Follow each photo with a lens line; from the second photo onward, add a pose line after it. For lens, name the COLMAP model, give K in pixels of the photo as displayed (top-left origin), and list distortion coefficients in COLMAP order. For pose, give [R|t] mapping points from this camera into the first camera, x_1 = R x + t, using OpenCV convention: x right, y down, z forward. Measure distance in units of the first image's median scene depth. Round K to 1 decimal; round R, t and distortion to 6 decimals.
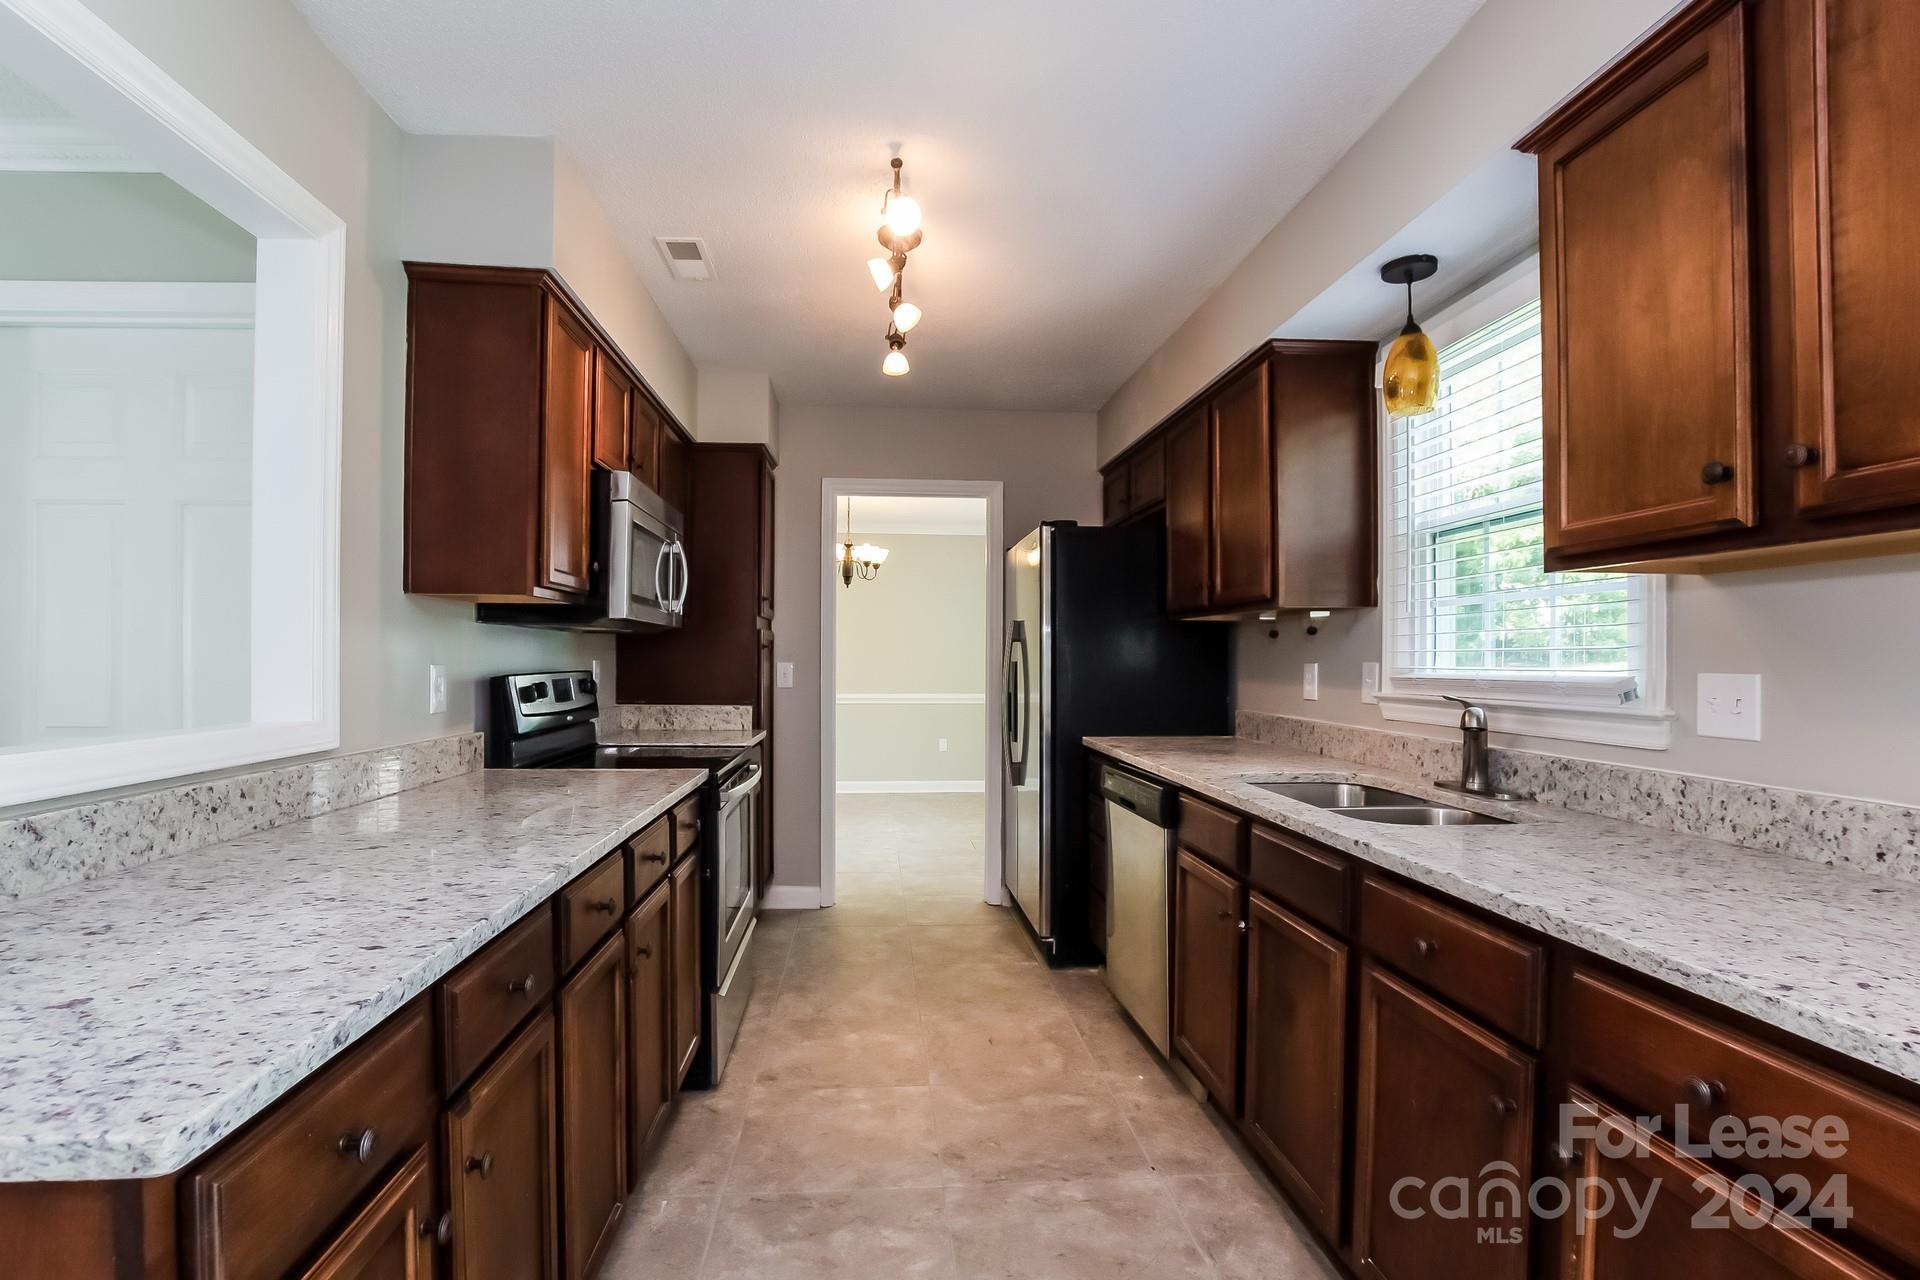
lens RADIAL K [[879.6, 0, 923.7], [0, 879.6, 658.4], [0, 0, 1]] dist [-0.027408, 0.000357]
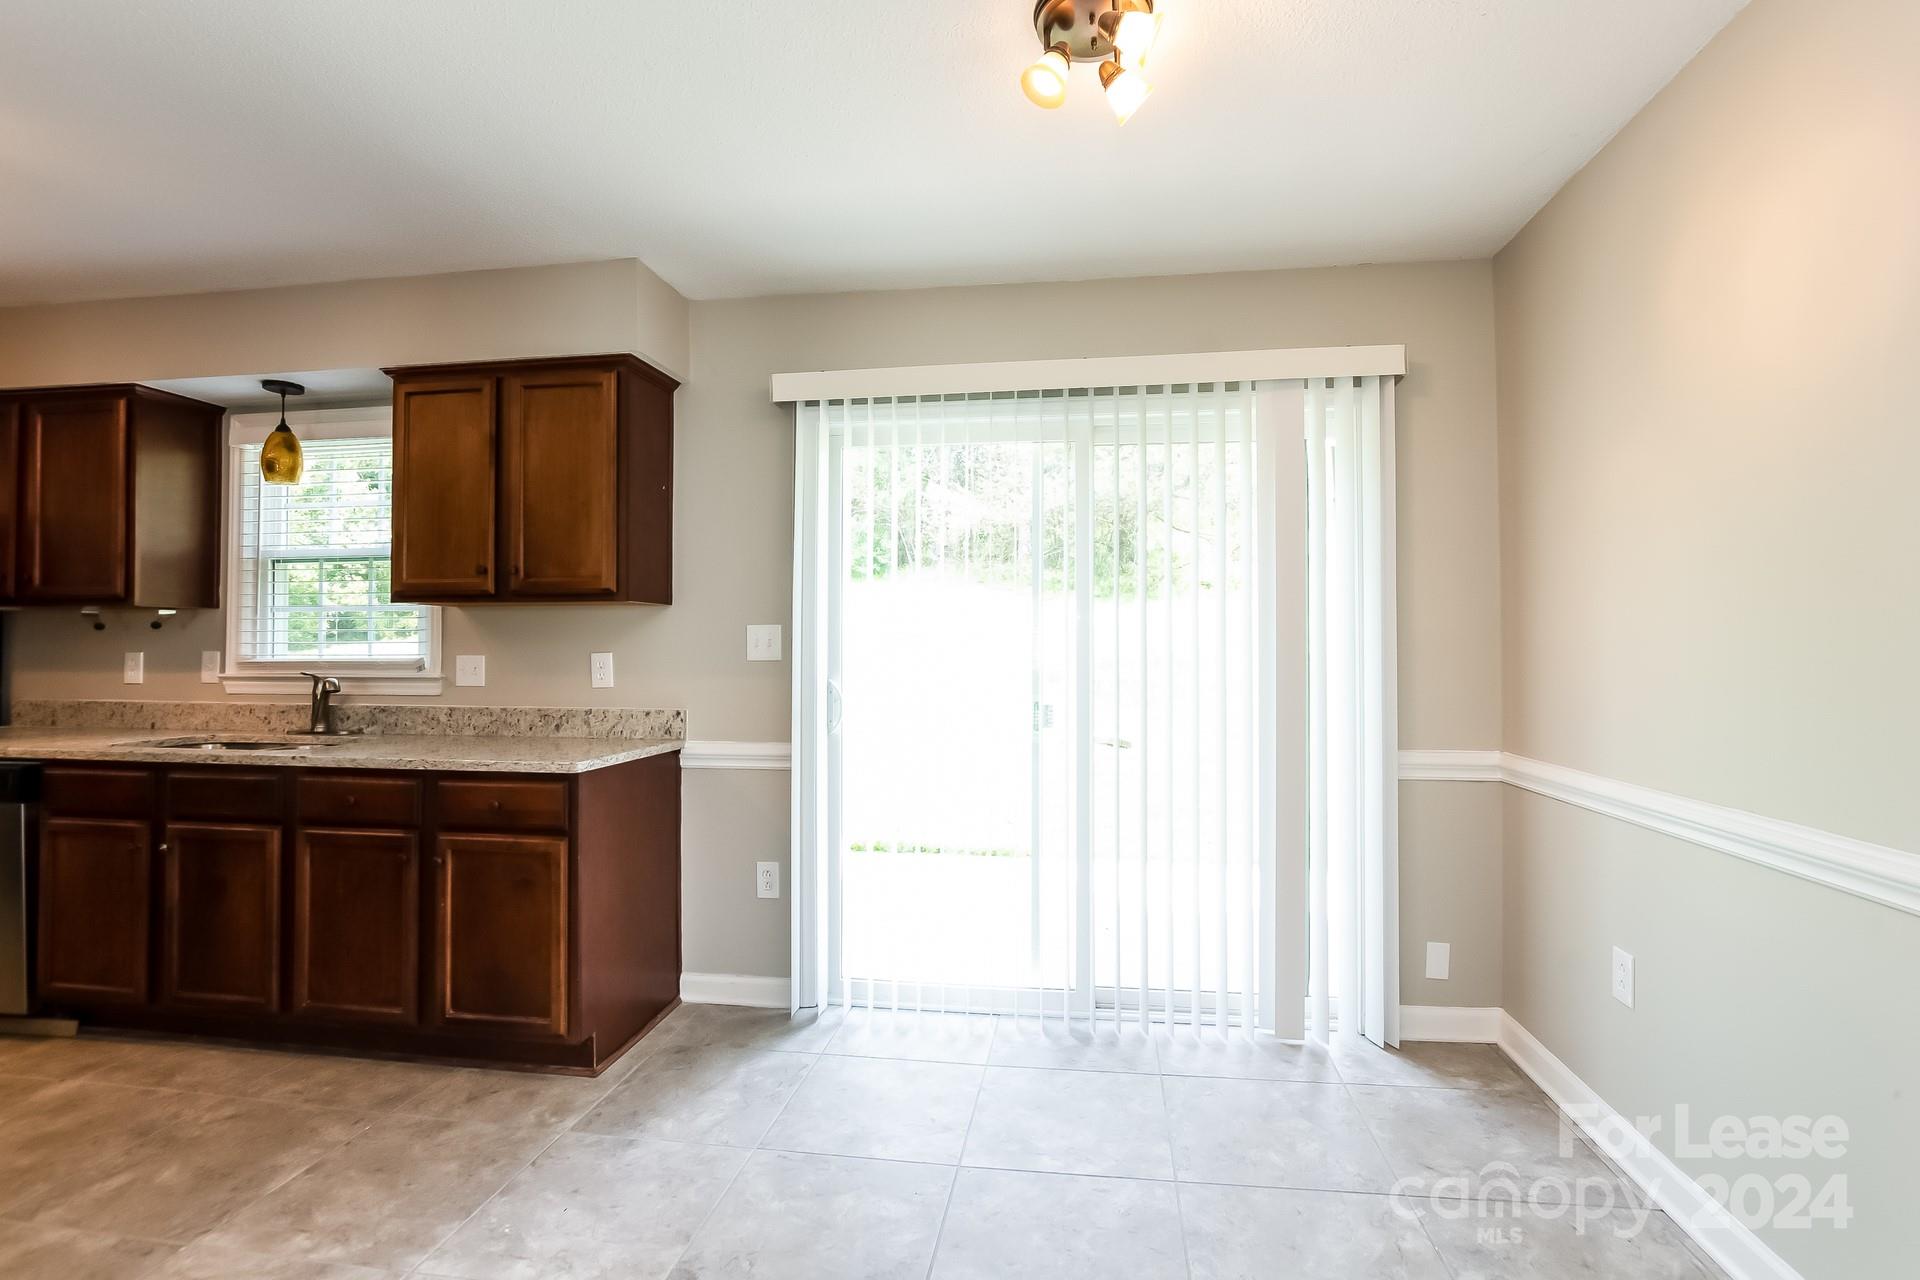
lens RADIAL K [[850.6, 0, 960.0], [0, 850.6, 640.0], [0, 0, 1]] dist [-0.002476, 0.001034]
pose [[0.211853, 0.005909, 0.977284, -0.632374], [0.000654, 0.999981, -0.006188, -0.004296], [-0.977301, 0.001950, 0.211845, -0.457387]]
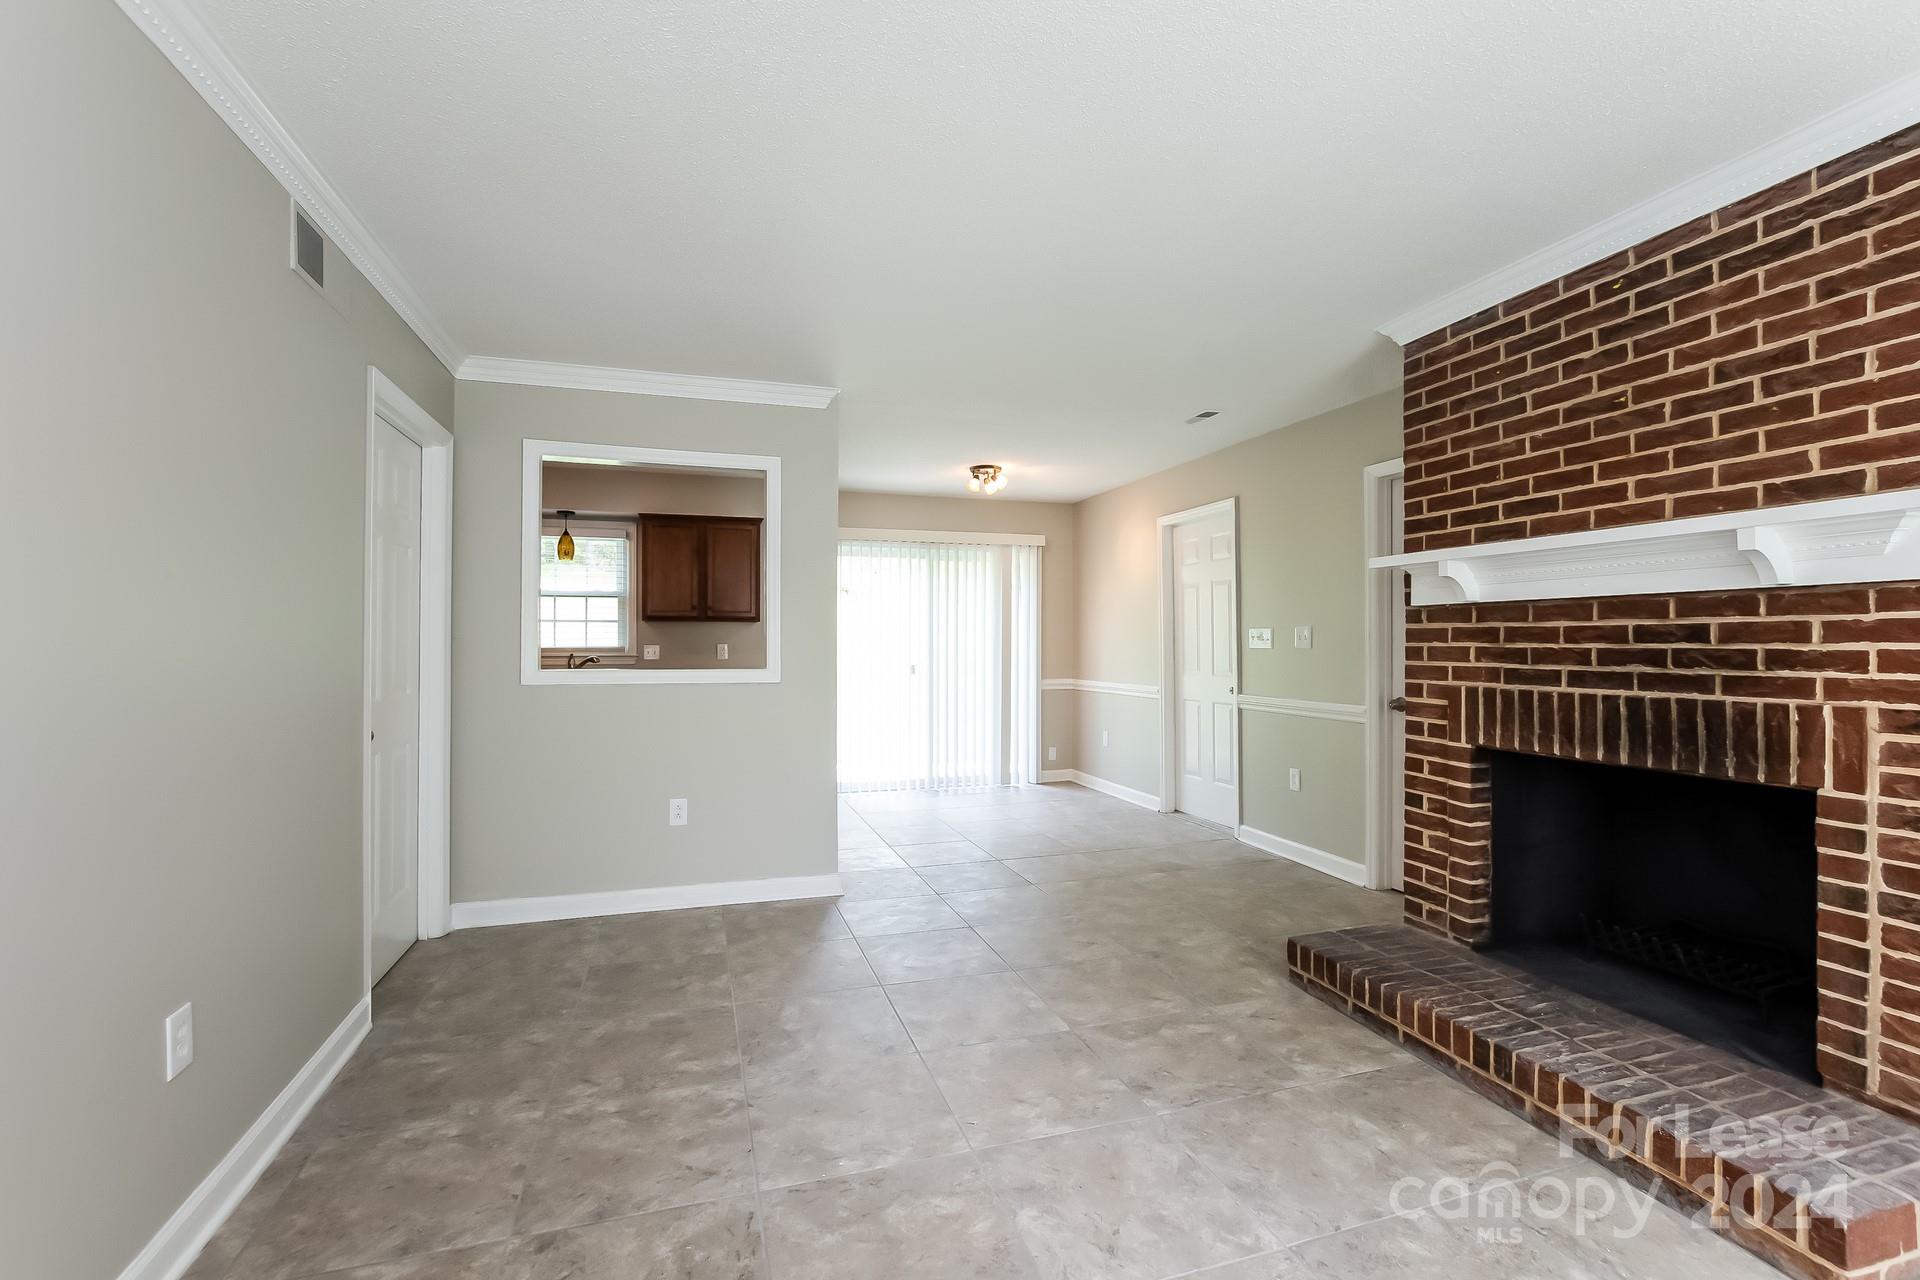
lens RADIAL K [[850.6, 0, 960.0], [0, 850.6, 640.0], [0, 0, 1]] dist [-0.002476, 0.001034]
pose [[-0.252992, -0.004048, 0.967460, -2.647139], [-0.003864, 0.999987, 0.003174, -0.020078], [-0.967461, -0.002935, -0.253004, 0.419619]]
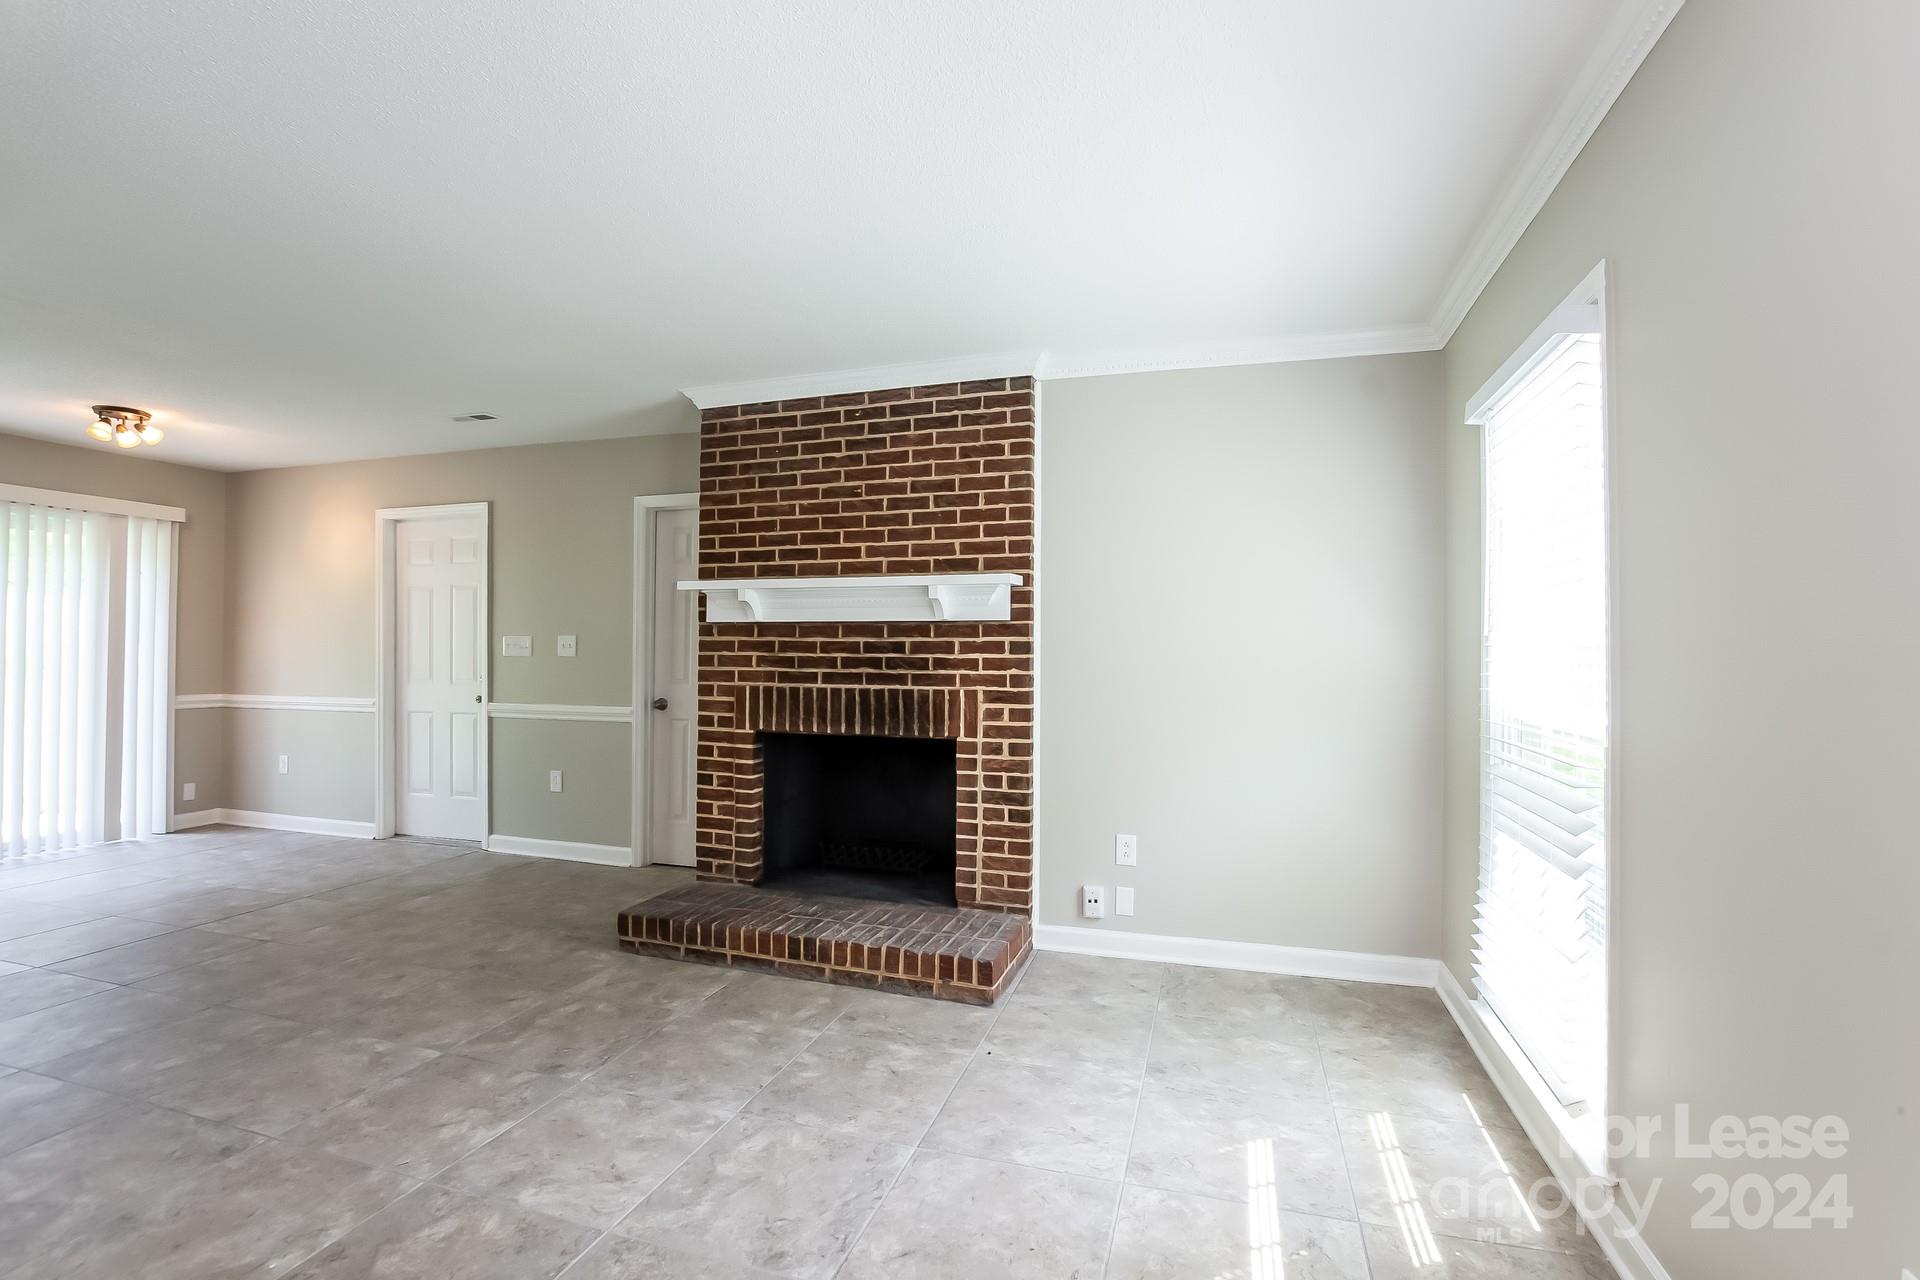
lens RADIAL K [[874.0, 0, 921.0], [0, 874.0, 652.3], [0, 0, 1]] dist [0.000383, 0.000920]
pose [[-0.919124, -0.013016, 0.393752, -2.580001], [-0.013757, 0.999905, 0.000939, -0.021190], [-0.393727, -0.004554, -0.919216, 0.830487]]
